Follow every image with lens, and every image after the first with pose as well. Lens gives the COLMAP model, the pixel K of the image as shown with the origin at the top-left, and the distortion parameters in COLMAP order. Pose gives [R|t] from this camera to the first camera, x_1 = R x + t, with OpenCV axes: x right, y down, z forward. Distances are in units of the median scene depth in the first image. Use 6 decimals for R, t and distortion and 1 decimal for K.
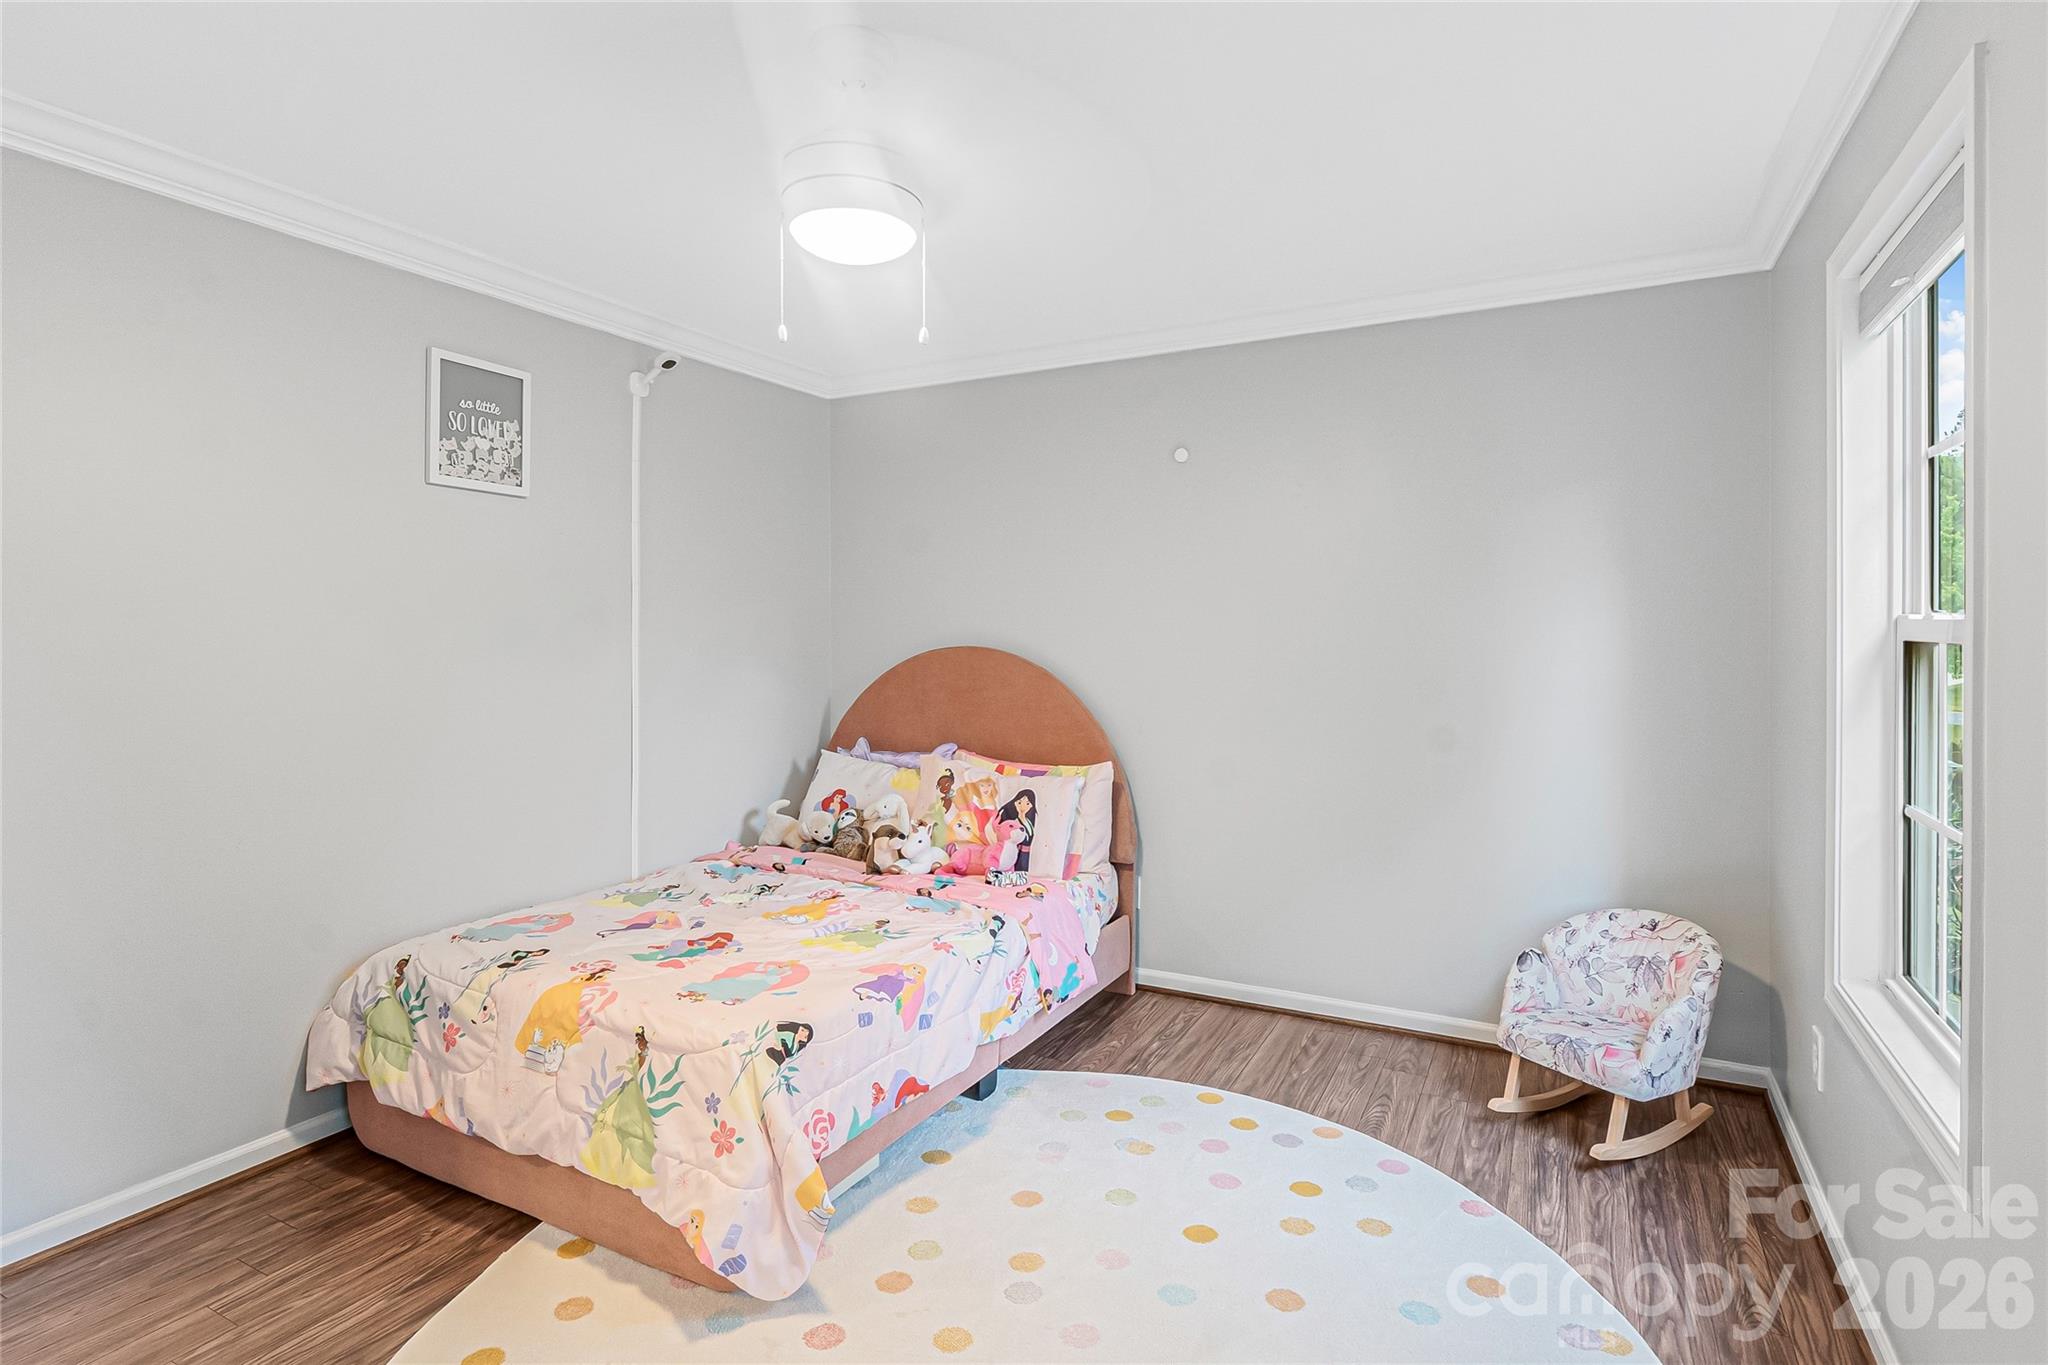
lens RADIAL K [[1011.7, 0, 1038.6], [0, 1011.7, 636.7], [0, 0, 1]] dist [-0.002565, -0.002546]
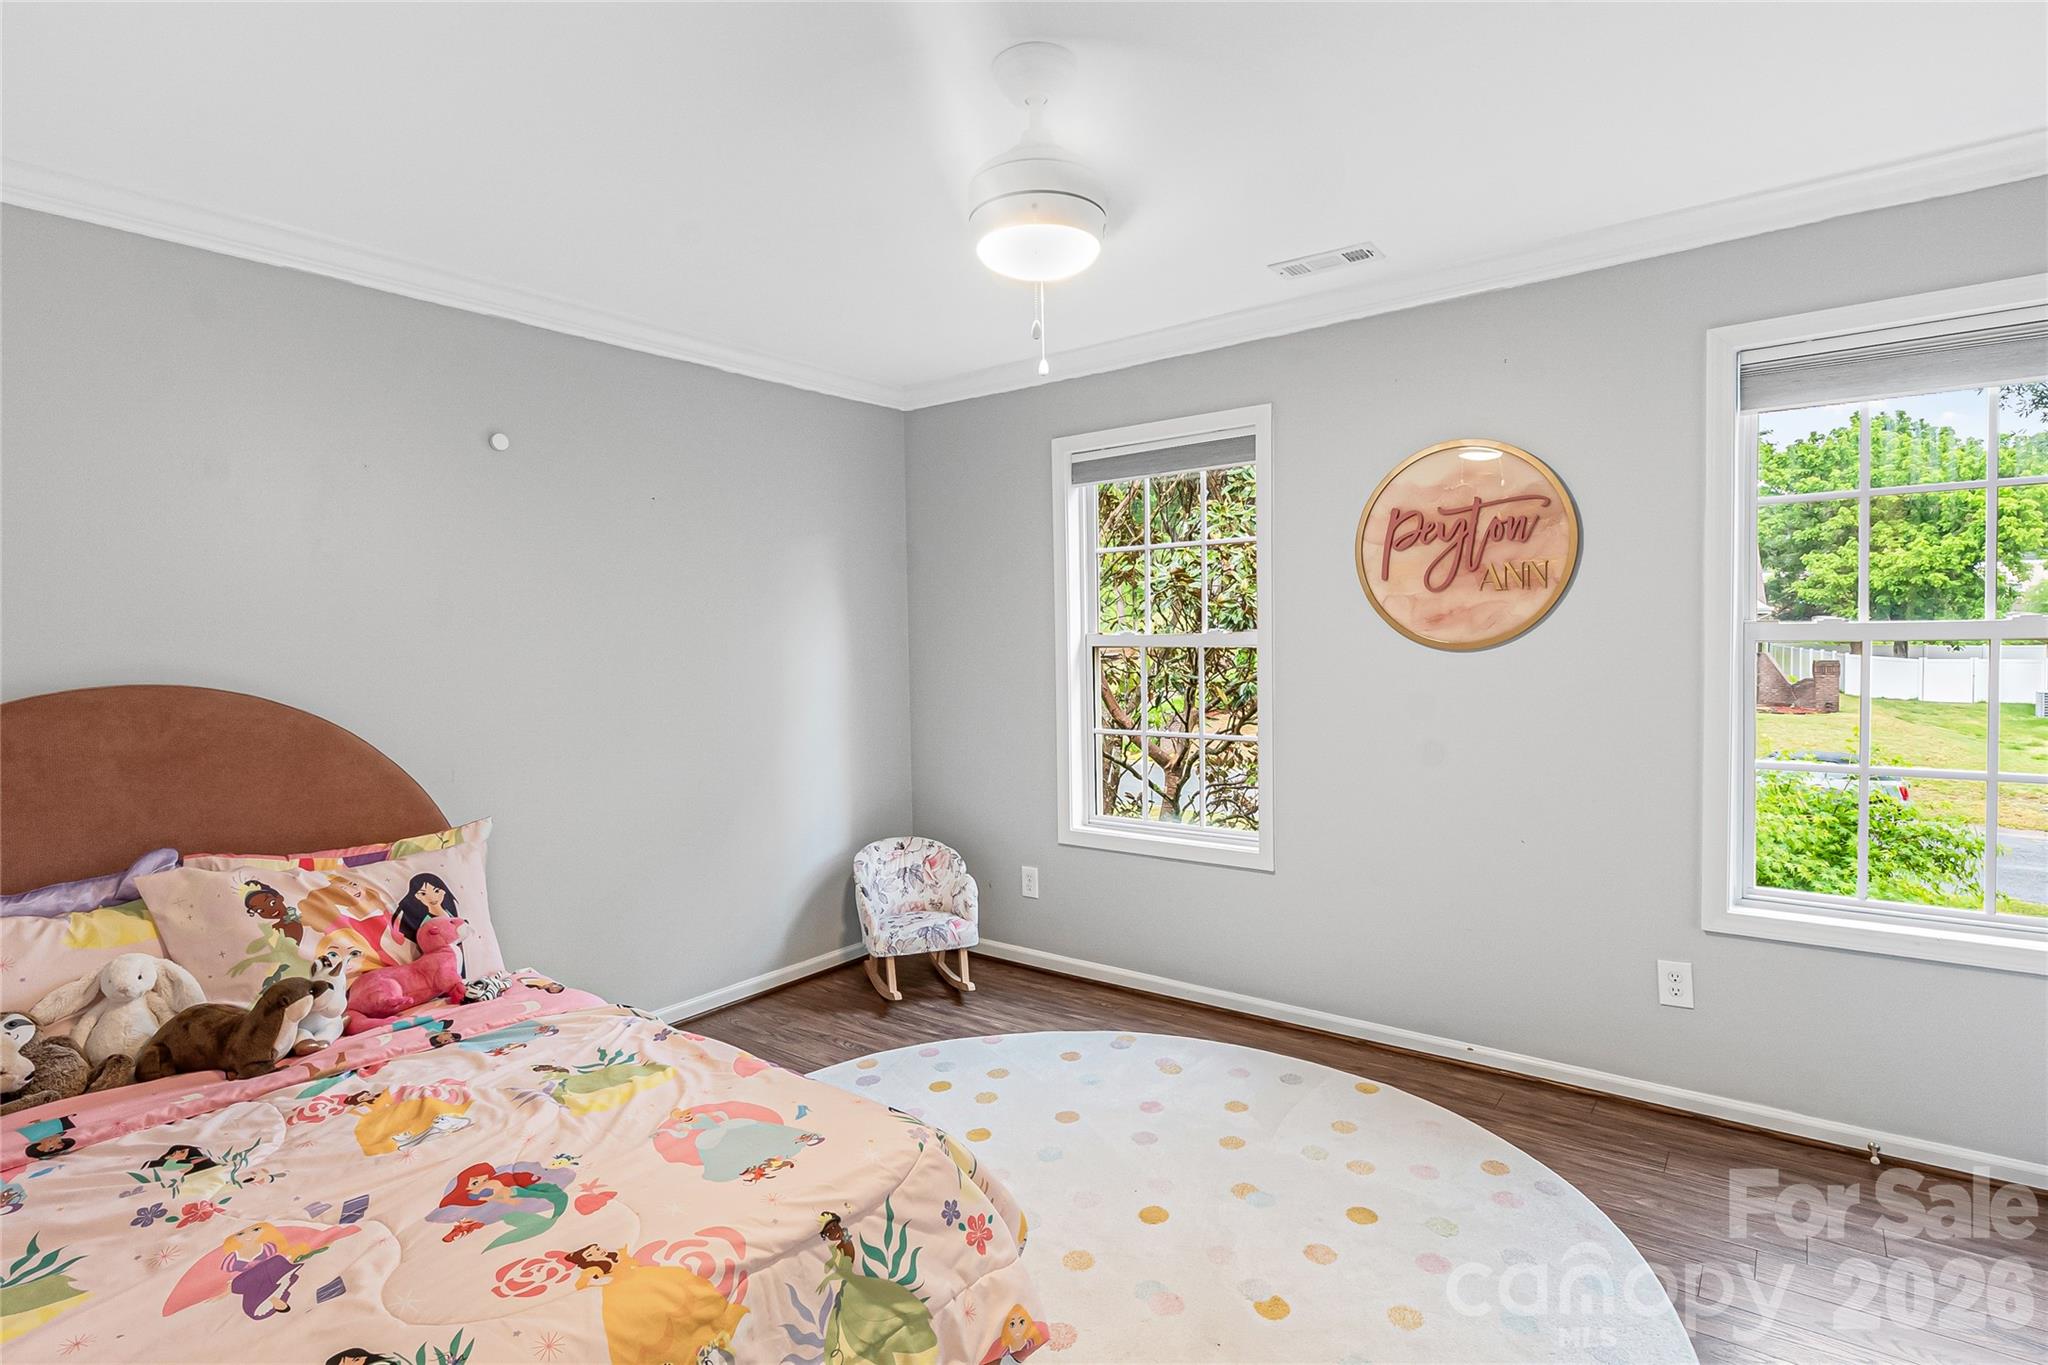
lens RADIAL K [[1011.7, 0, 1023.2], [0, 1011.7, 672.4], [0, 0, 1]] dist [-0.002565, -0.002546]
pose [[0.177249, -0.031651, 0.983657, -0.903132], [0.023289, 0.999338, 0.027959, -0.003697], [-0.983890, 0.017953, 0.177869, 0.634003]]
